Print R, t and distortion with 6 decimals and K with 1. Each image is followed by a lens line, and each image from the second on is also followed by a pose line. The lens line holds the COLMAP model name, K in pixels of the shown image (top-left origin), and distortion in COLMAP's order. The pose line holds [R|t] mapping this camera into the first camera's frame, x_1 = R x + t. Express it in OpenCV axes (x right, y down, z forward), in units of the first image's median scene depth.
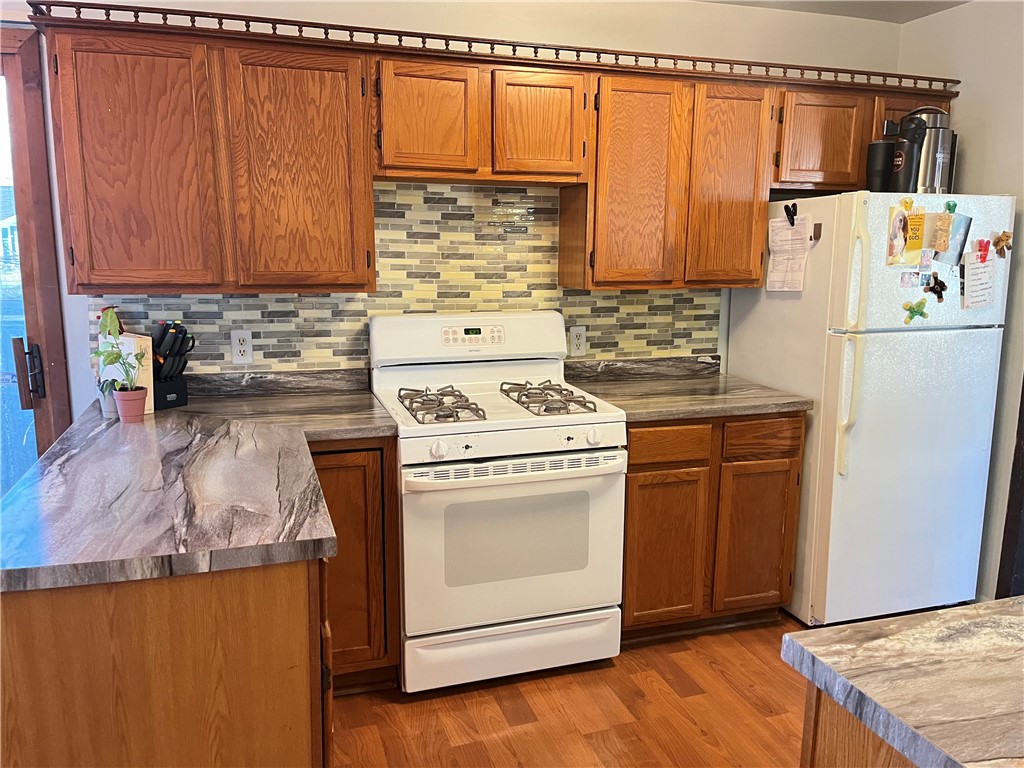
lens RADIAL K [[778.5, 0, 511.7], [0, 778.5, 392.7], [0, 0, 1]] dist [0.059421, -0.068521]
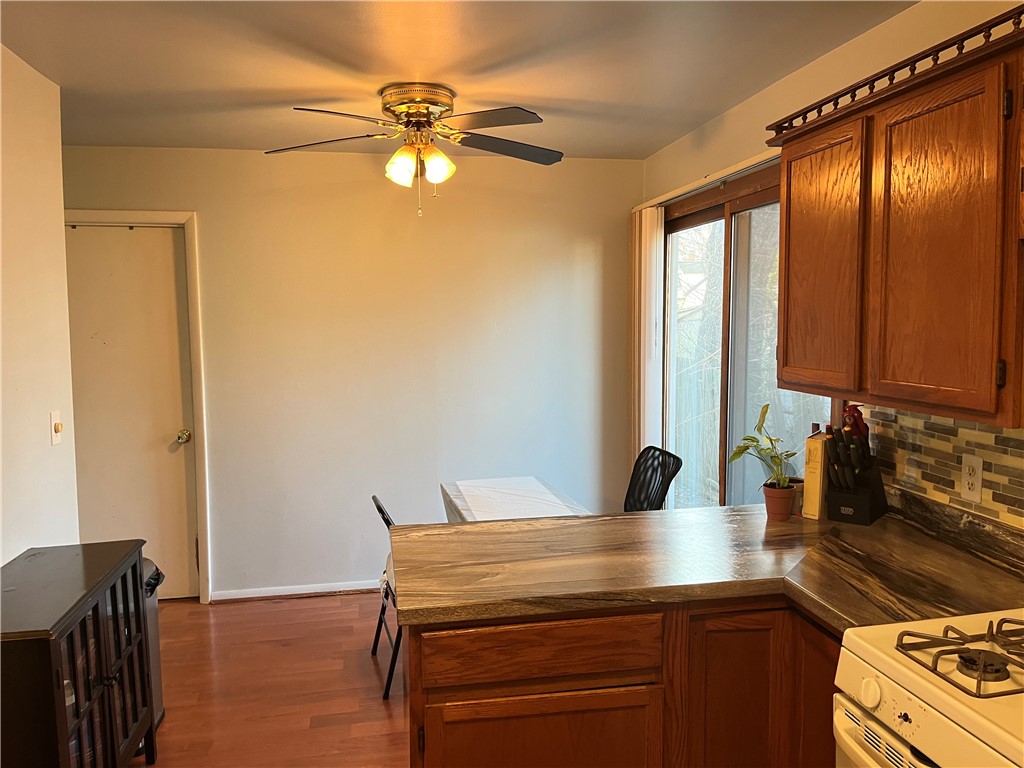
lens RADIAL K [[778.5, 0, 505.4], [0, 778.5, 382.0], [0, 0, 1]] dist [0.059421, -0.068521]
pose [[-0.148822, 0.080415, -0.985589, 0.448545], [-0.167253, 0.980281, 0.105237, -0.151832], [0.974617, 0.180505, -0.132437, 0.649221]]
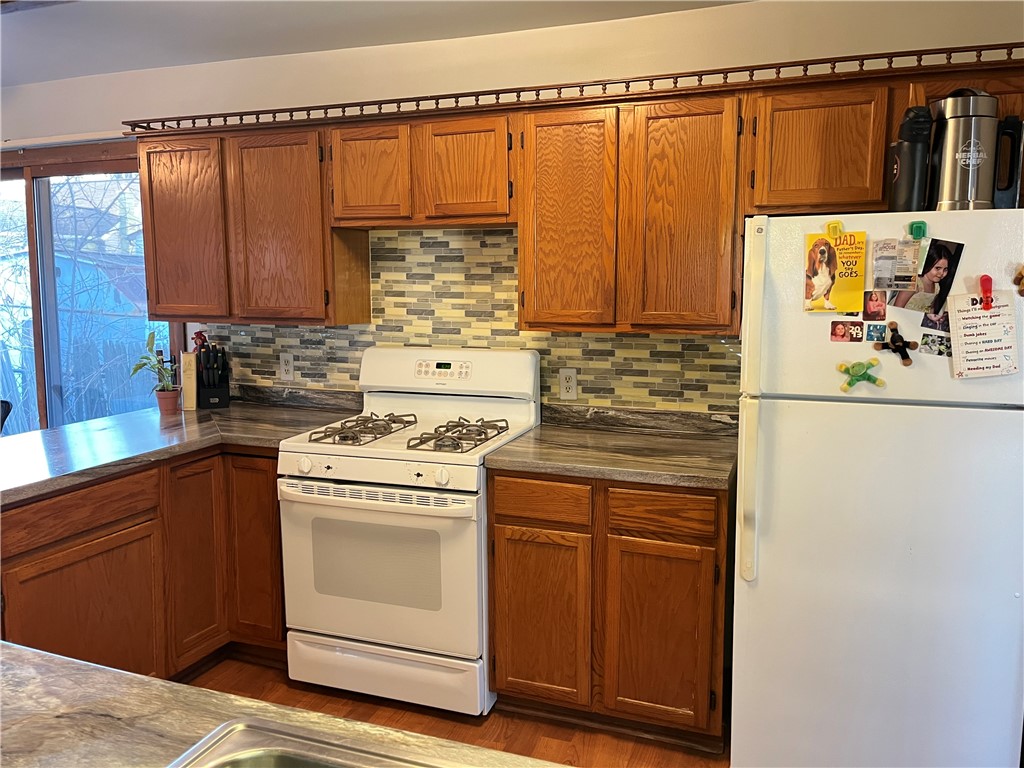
lens RADIAL K [[778.5, 0, 521.9], [0, 778.5, 380.8], [0, 0, 1]] dist [0.059421, -0.068521]
pose [[0.787047, 0.071928, -0.612685, 0.710564], [-0.108448, 0.993844, -0.022635, -0.048499], [0.607286, 0.084259, 0.790003, 0.244994]]
